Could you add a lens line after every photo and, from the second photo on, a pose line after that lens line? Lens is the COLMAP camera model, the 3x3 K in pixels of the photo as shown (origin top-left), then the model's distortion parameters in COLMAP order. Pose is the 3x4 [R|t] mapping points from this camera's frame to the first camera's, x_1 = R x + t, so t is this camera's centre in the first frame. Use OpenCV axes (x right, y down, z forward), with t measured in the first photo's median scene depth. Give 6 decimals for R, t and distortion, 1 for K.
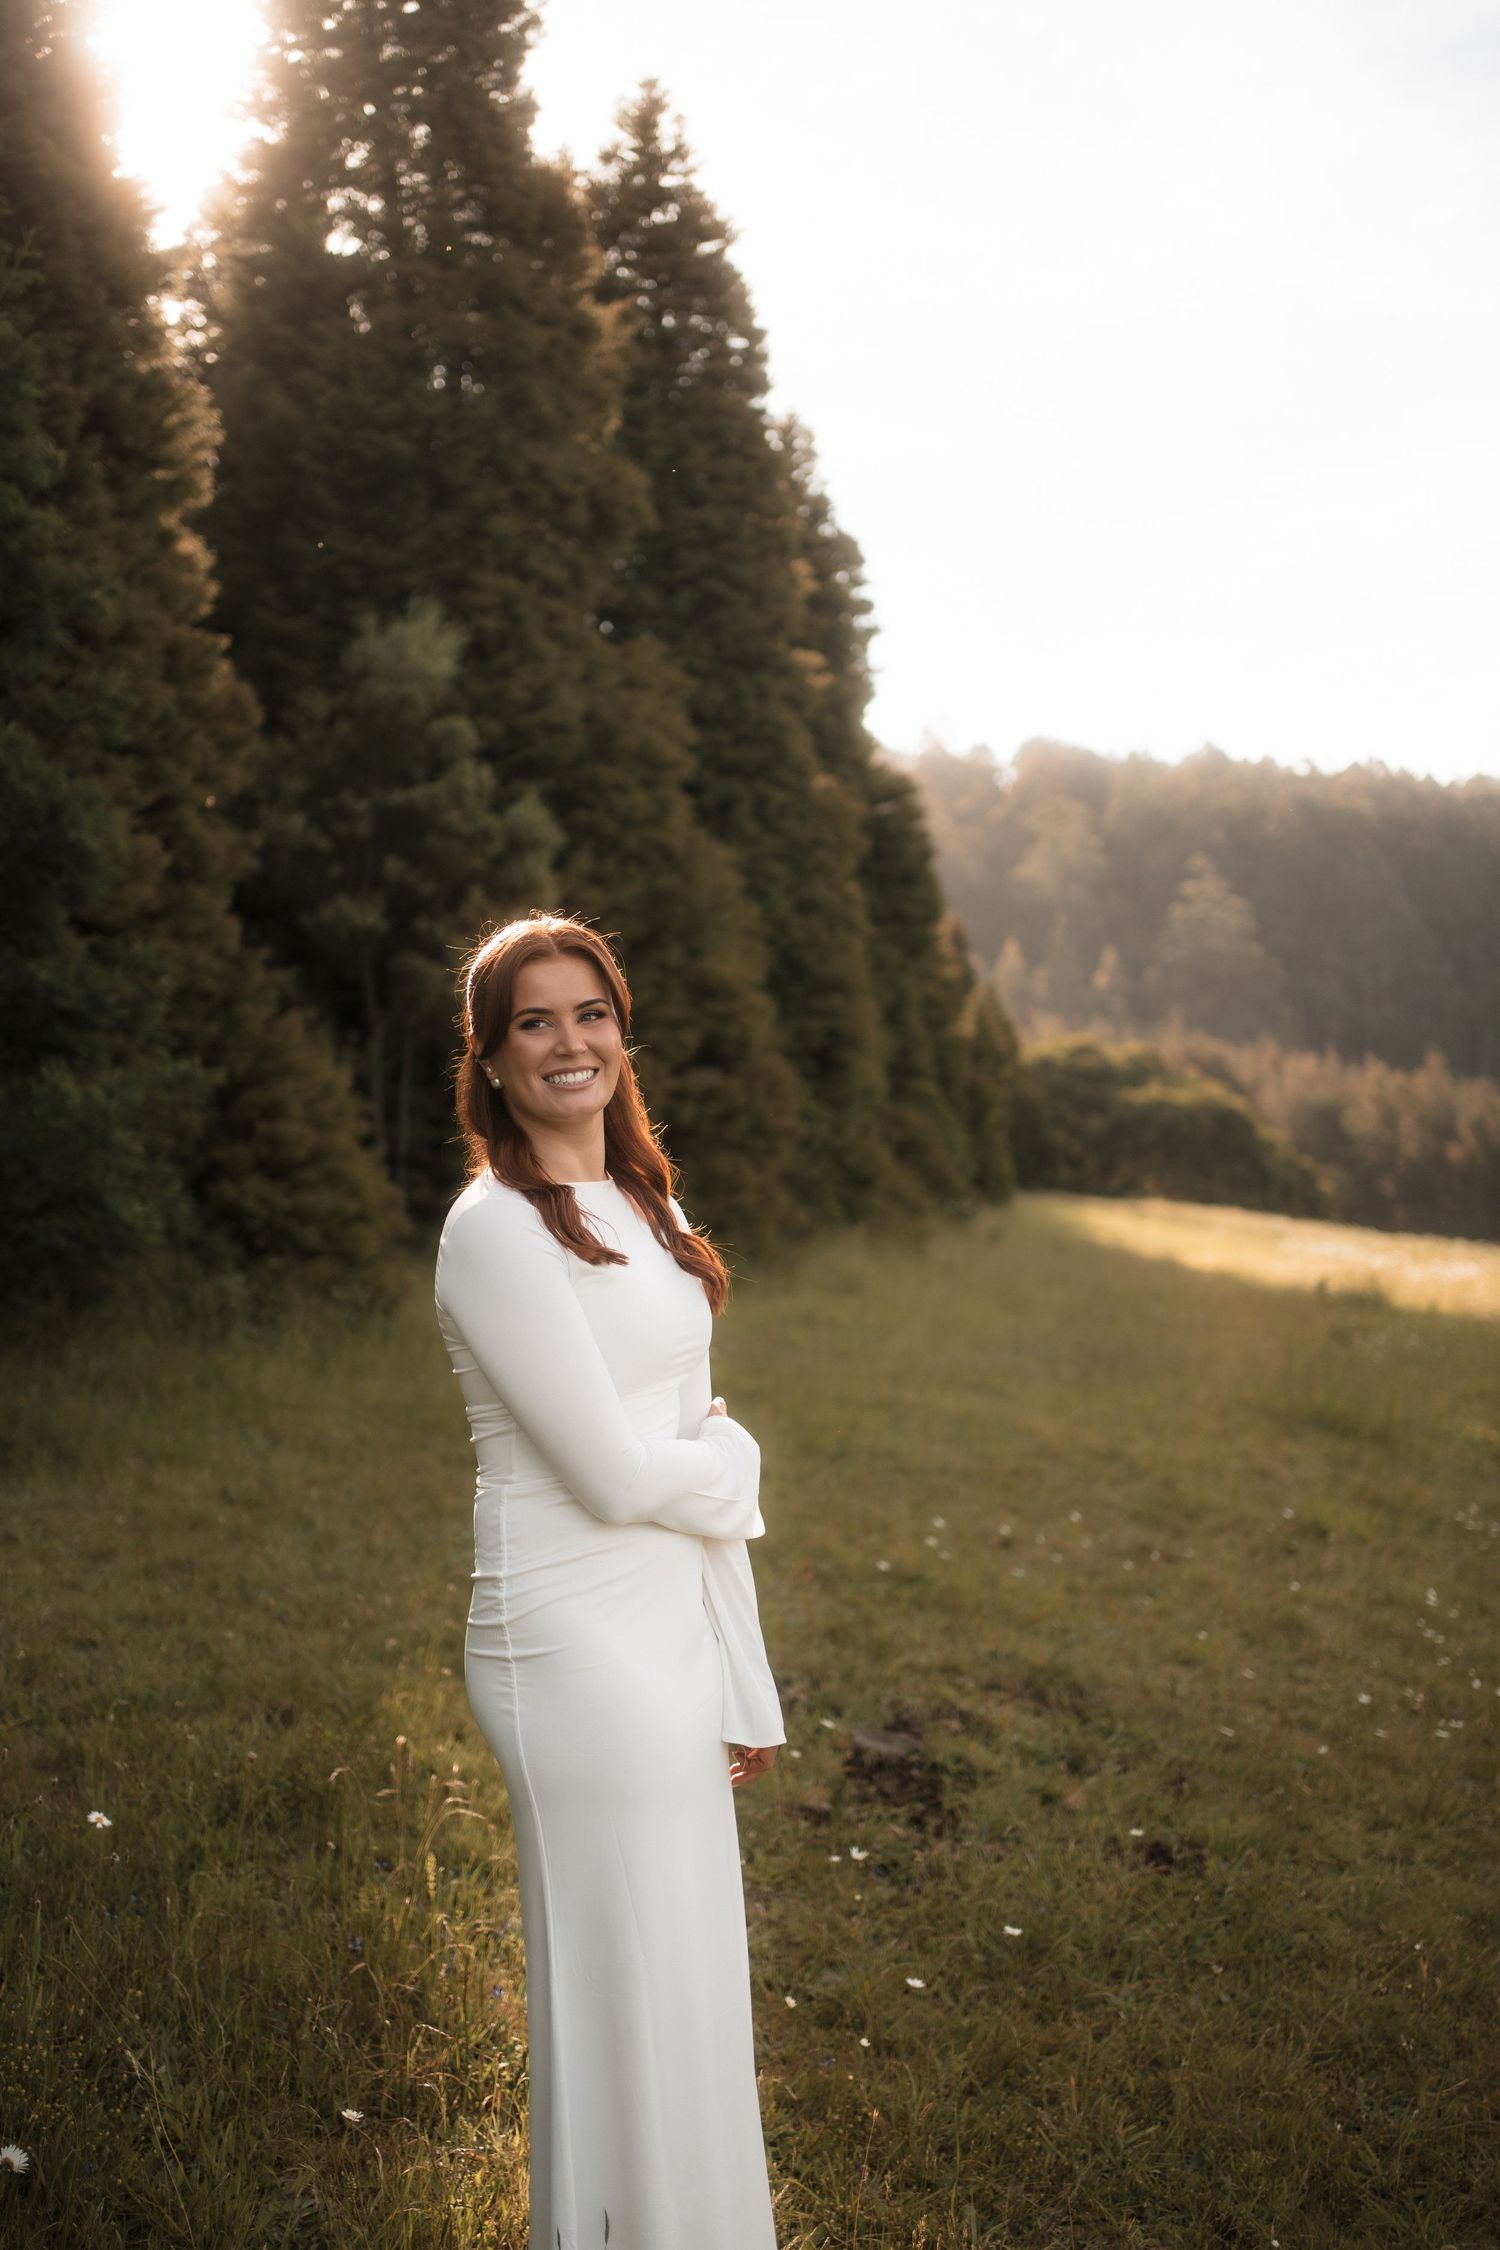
lens RADIAL K [[2342.8, 0, 799.3], [0, 2342.8, 1125.6], [0, 0, 1]] dist [-0.036640, 0.040439]
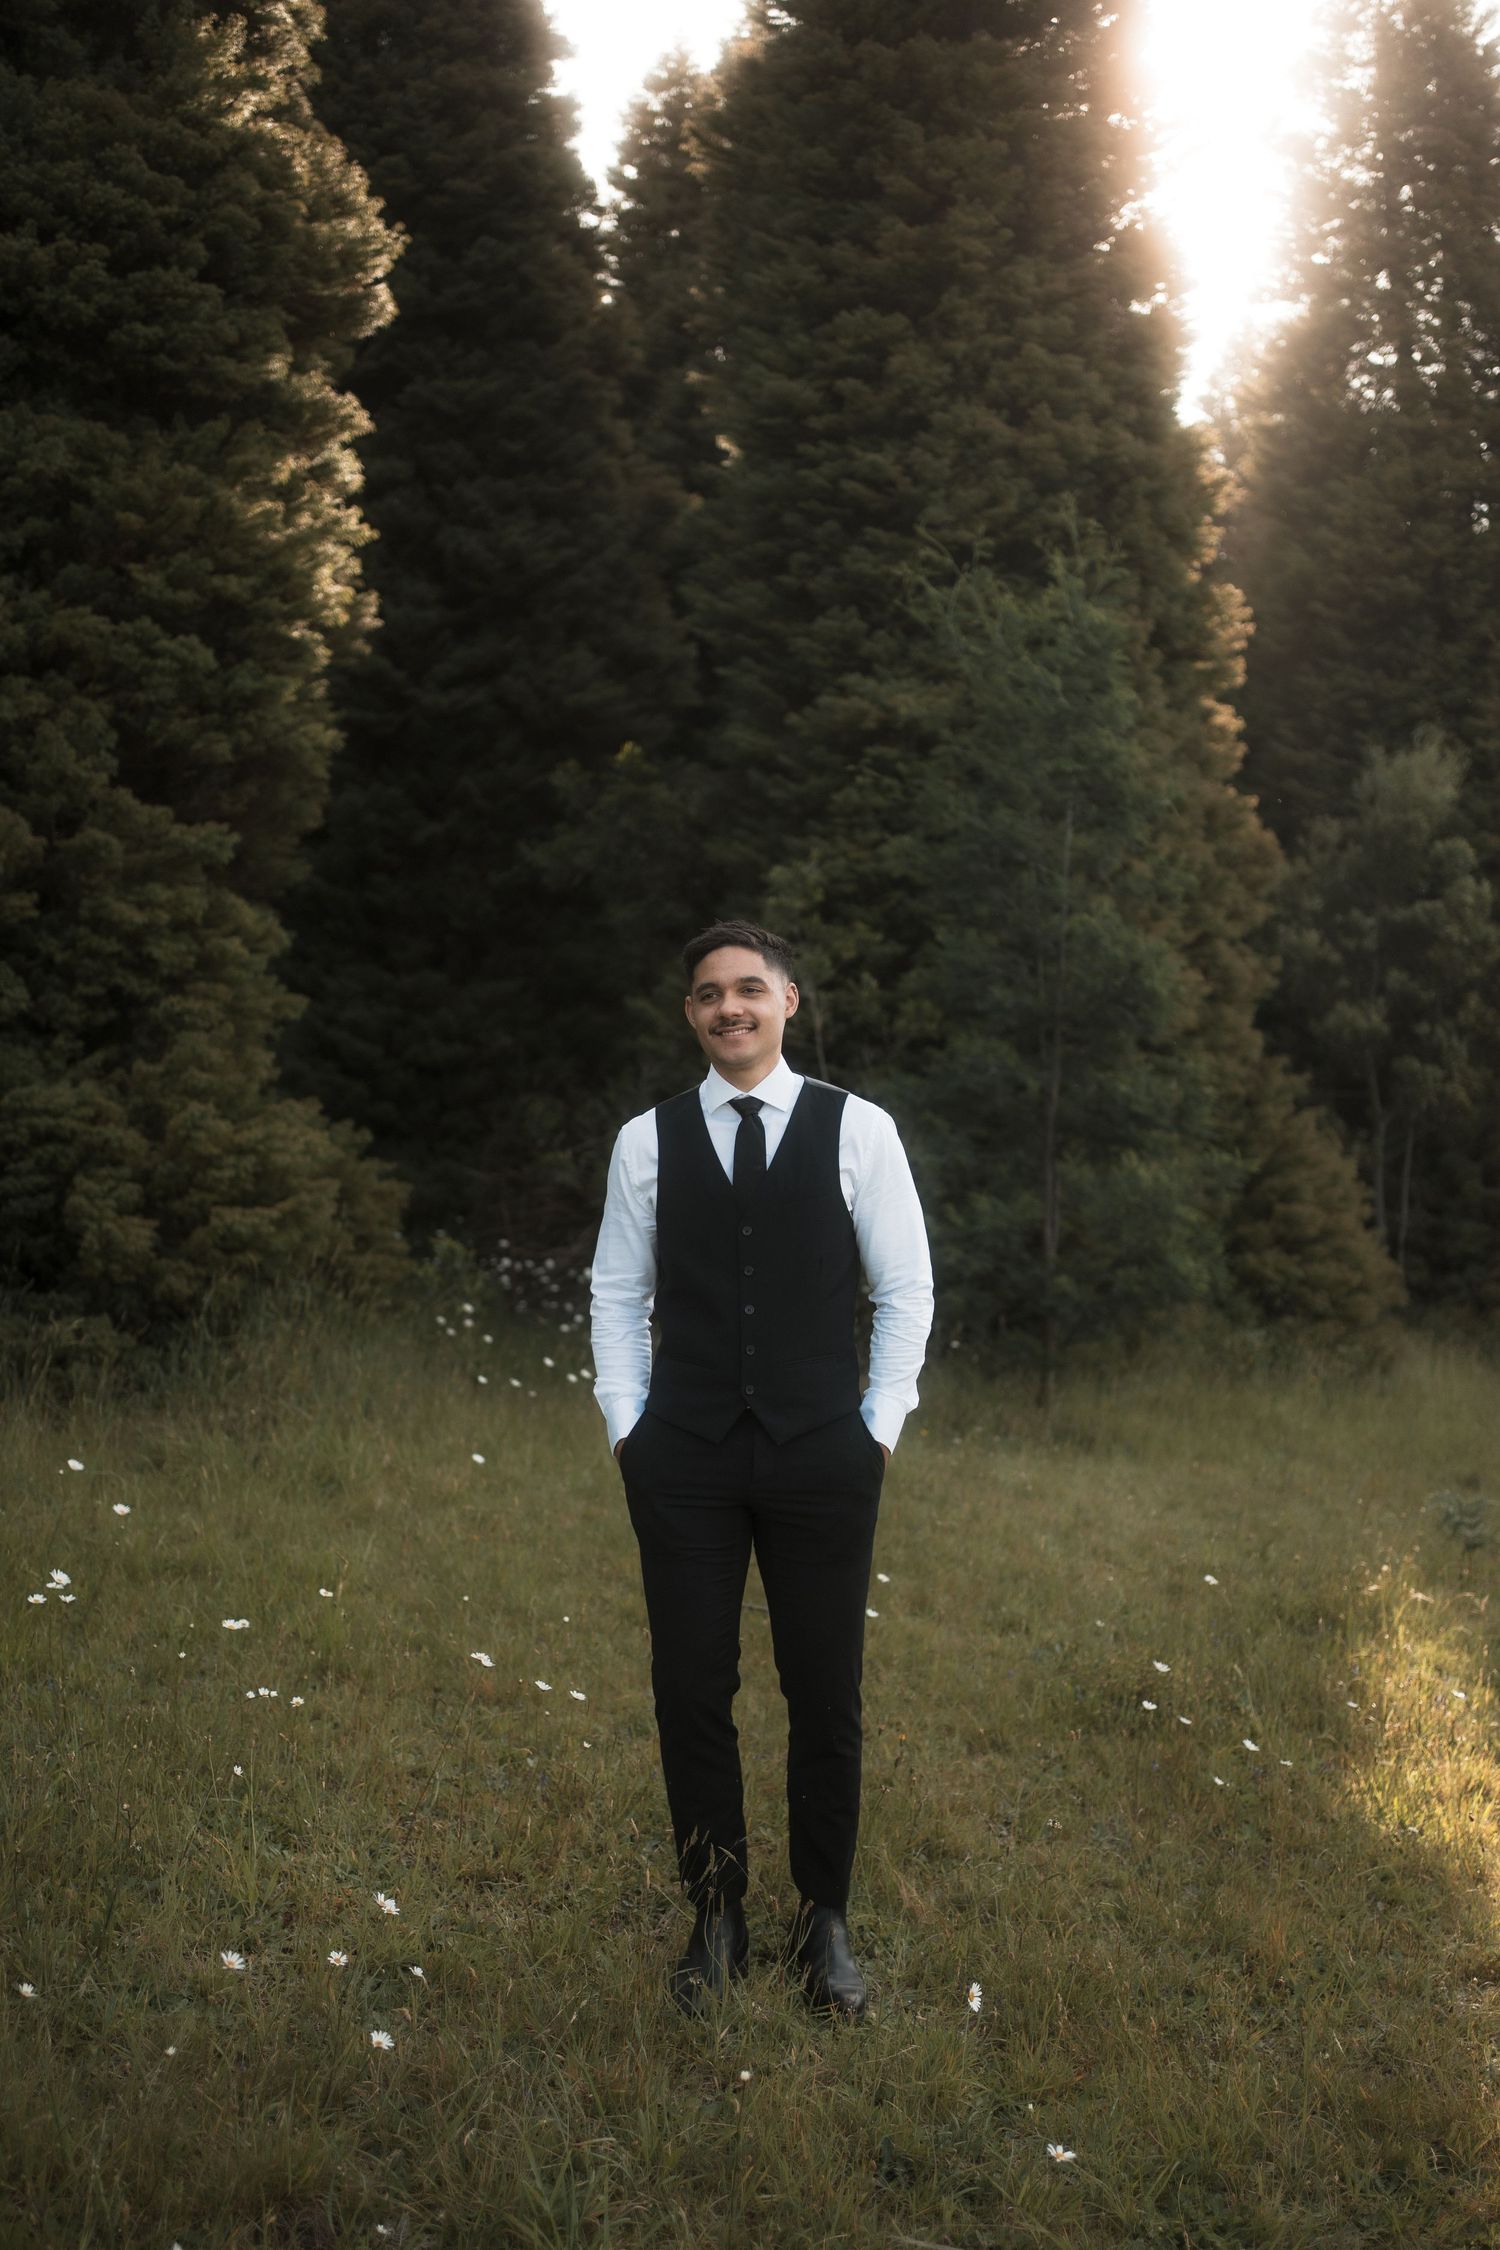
lens RADIAL K [[2435.0, 0, 748.8], [0, 2435.0, 1182.6], [0, 0, 1]] dist [0.001165, 0.044462]
pose [[0.907724, 0.010140, -0.419446, 0.043131], [-0.016532, 0.999796, -0.011607, 0.006127], [0.419242, 0.017470, 0.907706, -0.229942]]
